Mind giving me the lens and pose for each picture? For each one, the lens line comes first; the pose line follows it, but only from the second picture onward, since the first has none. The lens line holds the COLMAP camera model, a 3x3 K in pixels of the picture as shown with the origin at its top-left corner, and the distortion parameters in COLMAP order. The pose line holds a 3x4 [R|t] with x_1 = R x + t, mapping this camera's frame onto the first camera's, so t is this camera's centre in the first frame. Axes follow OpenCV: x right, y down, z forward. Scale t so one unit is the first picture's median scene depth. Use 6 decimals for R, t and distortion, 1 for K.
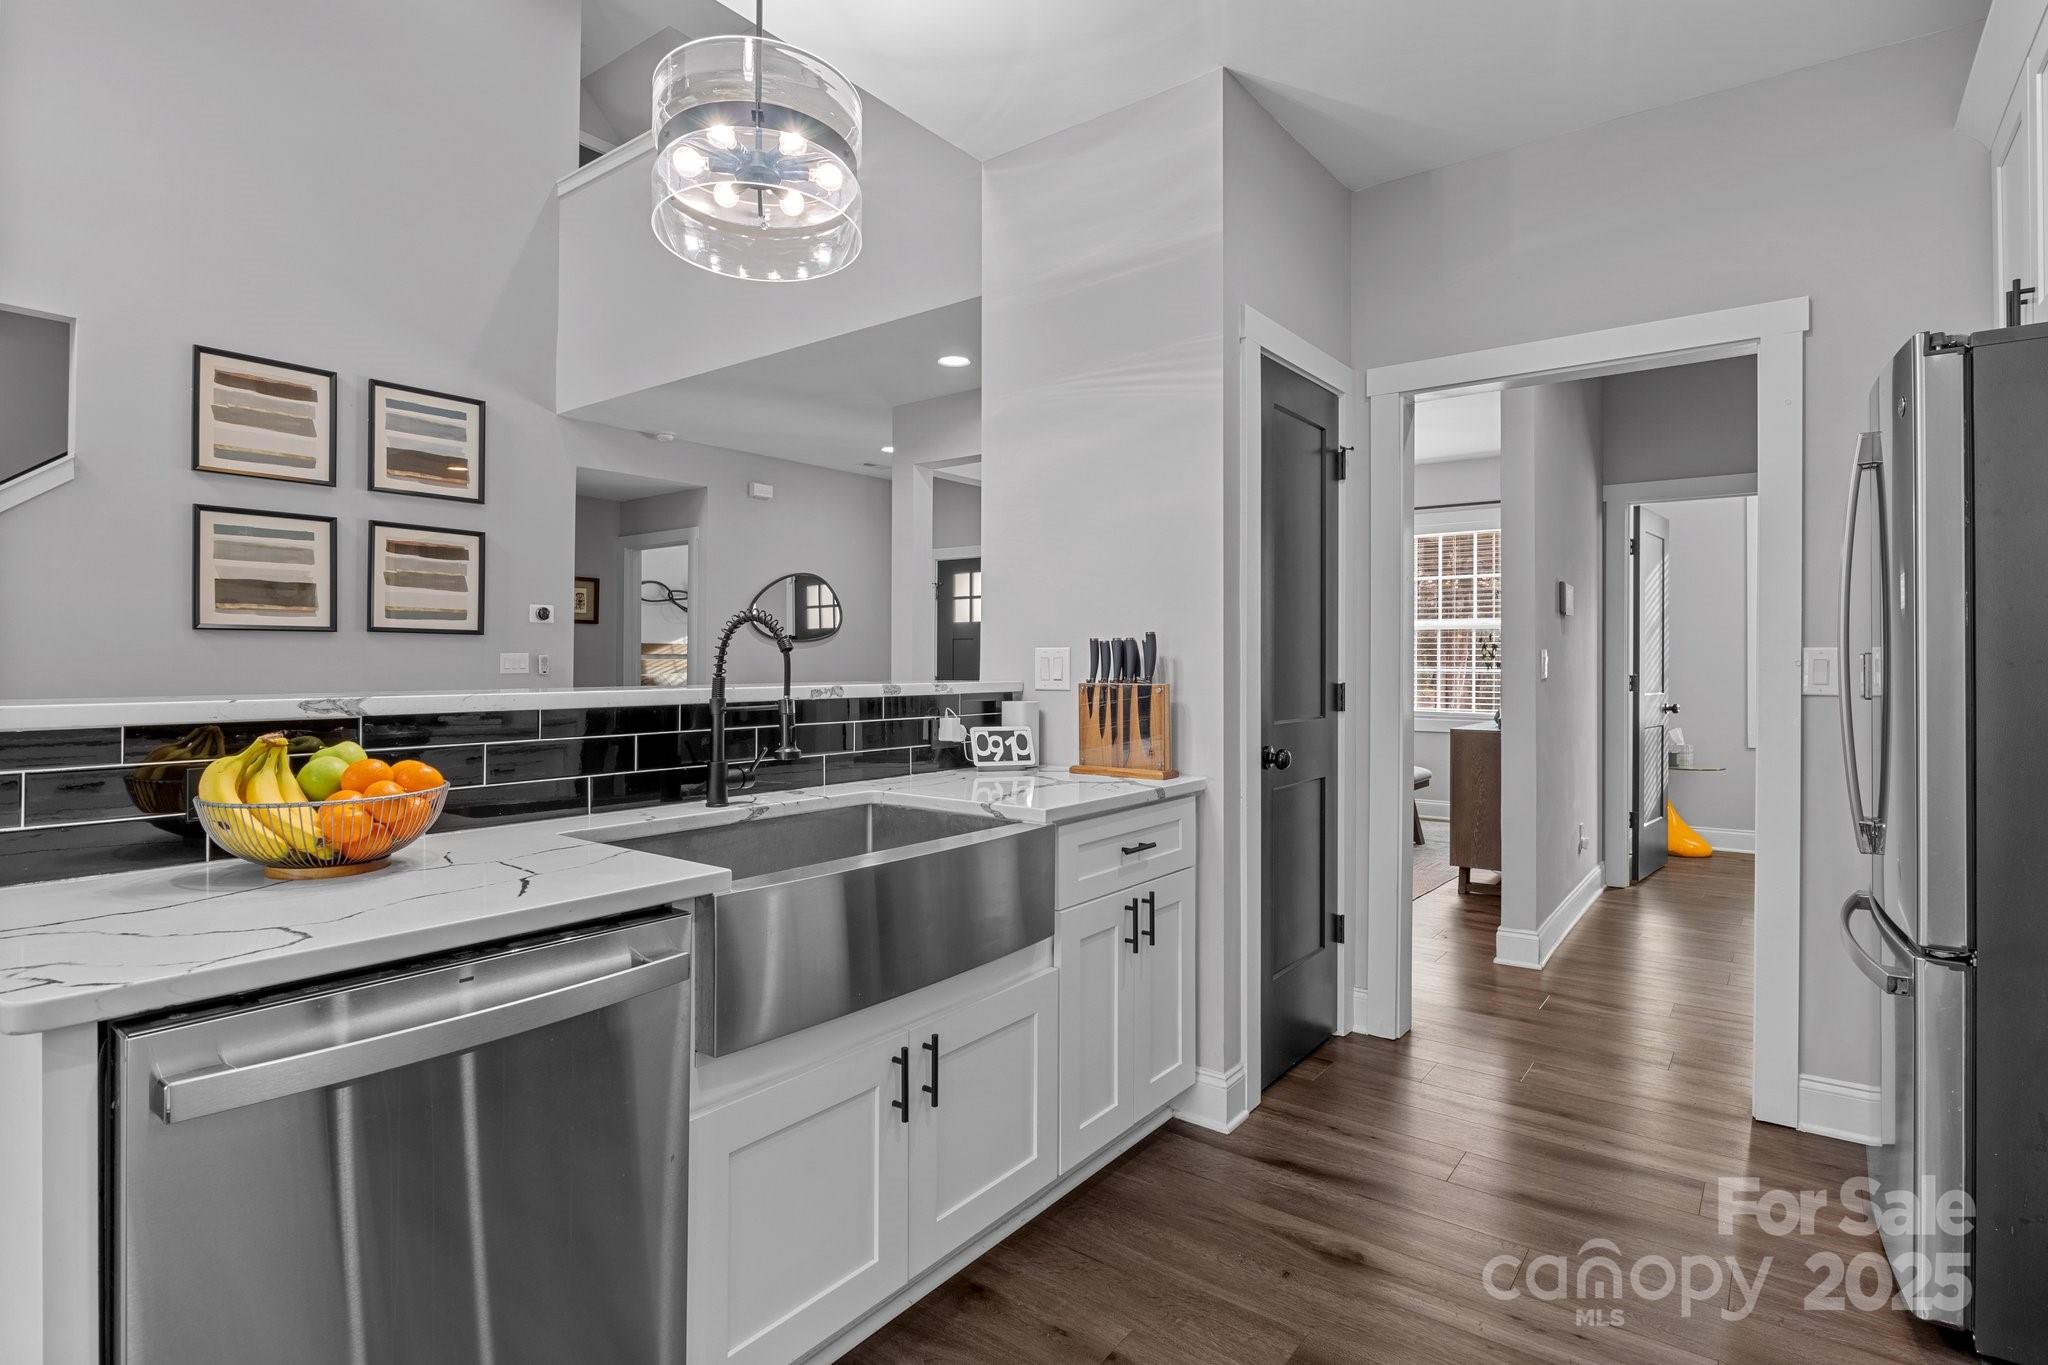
lens RADIAL K [[1021.7, 0, 1029.6], [0, 1021.7, 659.5], [0, 0, 1]] dist [-0.004735, -0.000057]
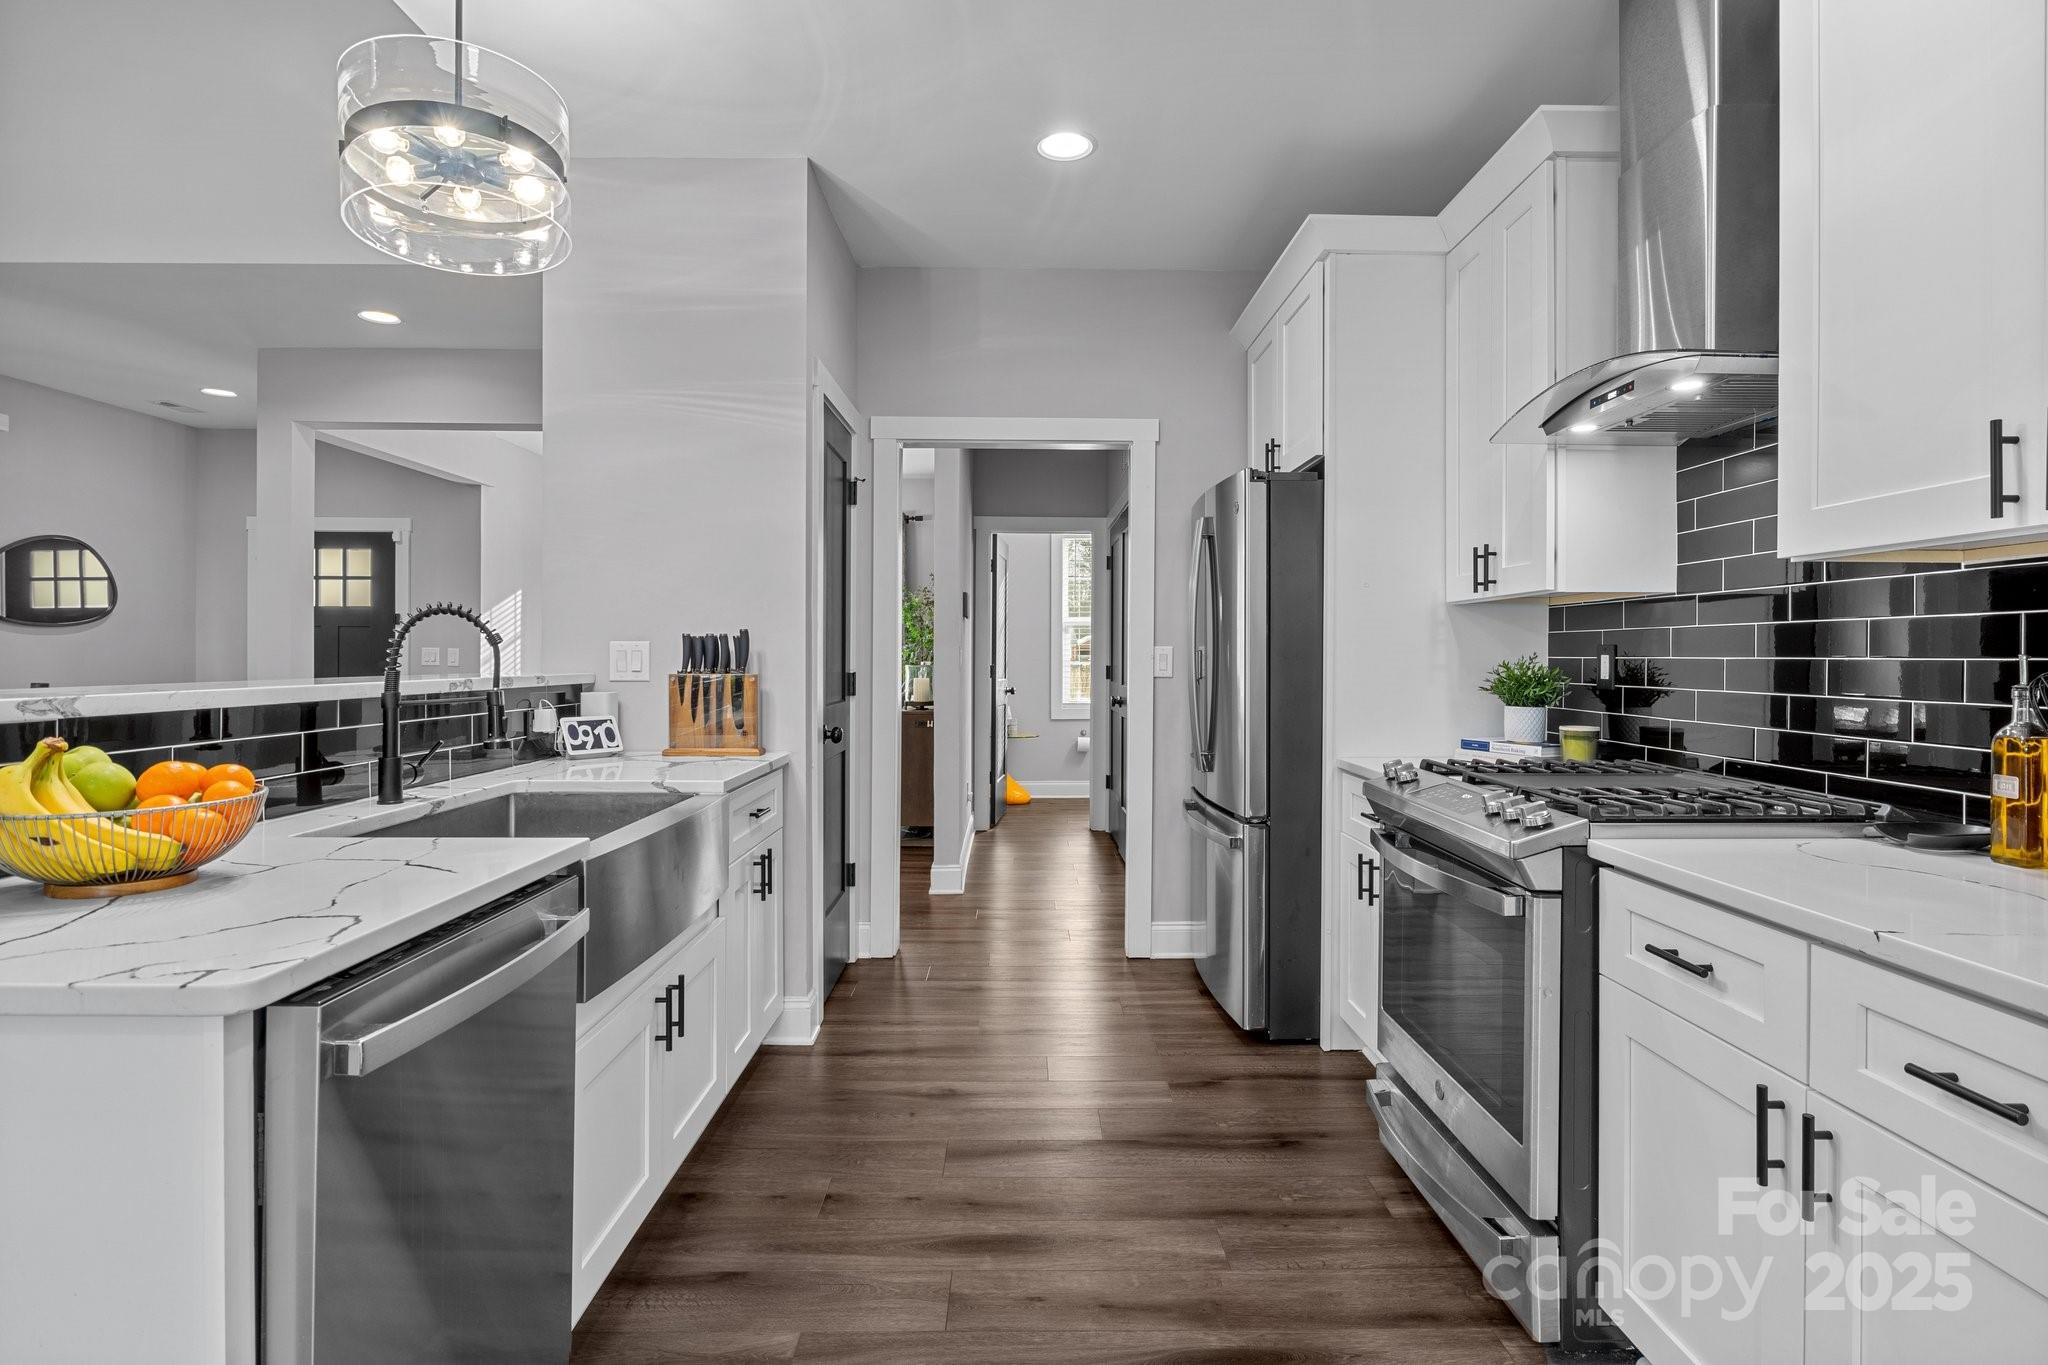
lens RADIAL K [[1022.5, 0, 1024.7], [0, 1022.5, 662.6], [0, 0, 1]] dist [-0.005154, -0.000407]
pose [[0.793906, -0.002786, 0.608034, -0.174898], [-0.004063, 0.999943, 0.009887, -0.000934], [-0.608026, -0.010319, 0.793850, -0.057201]]
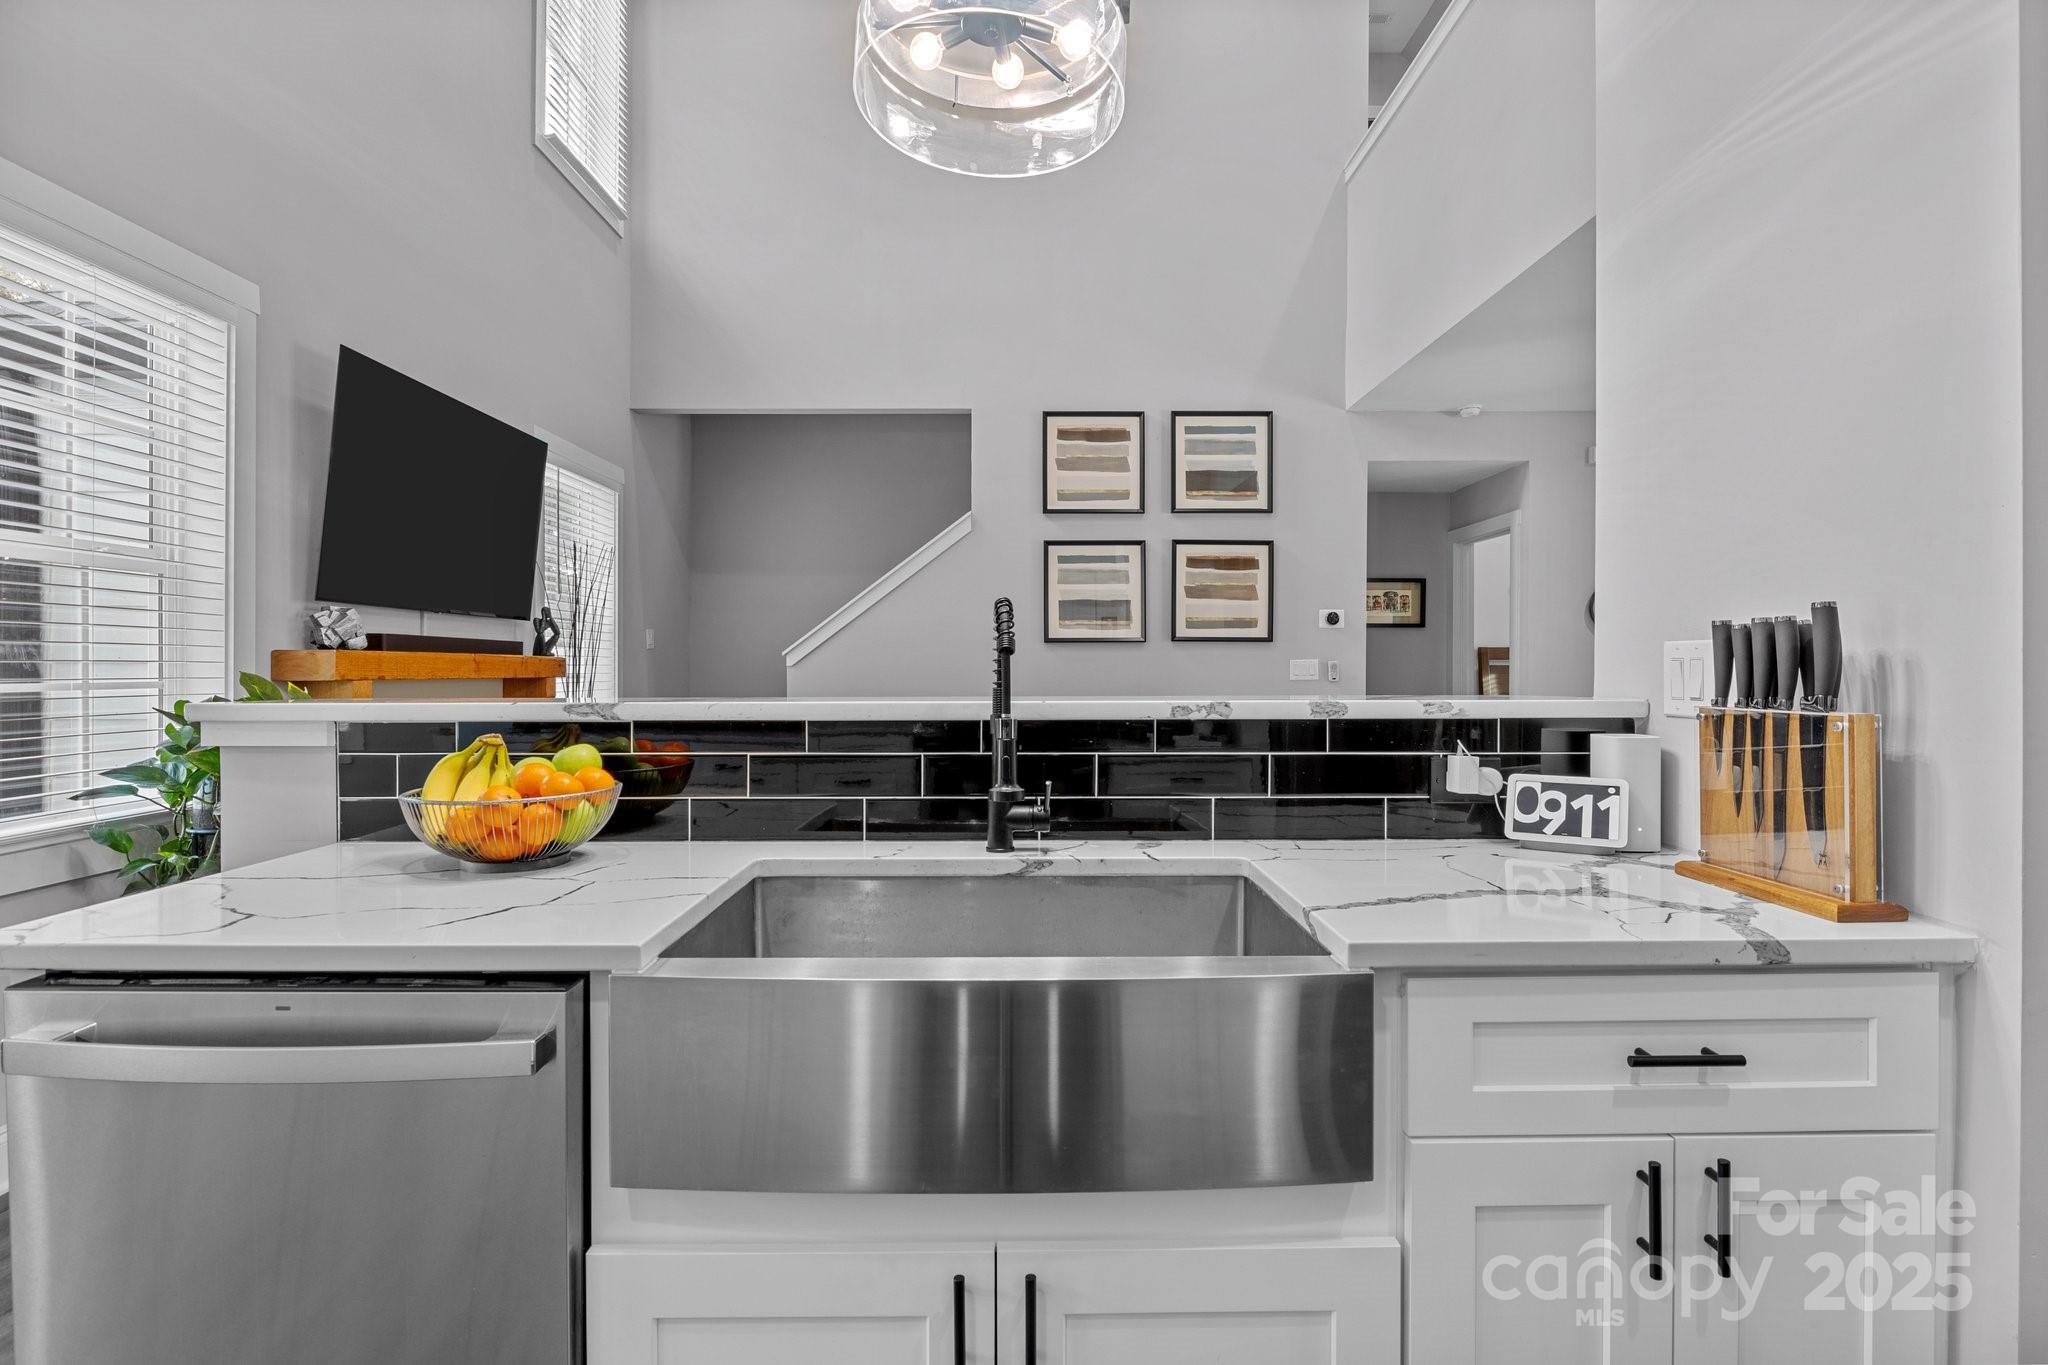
lens RADIAL K [[1022.5, 0, 1024.7], [0, 1022.5, 662.6], [0, 0, 1]] dist [-0.005154, -0.000407]
pose [[0.614241, -0.006755, -0.789090, 0.138385], [0.004091, 0.999977, -0.005376, 0.001130], [0.789108, 0.000074, 0.614255, 0.221448]]
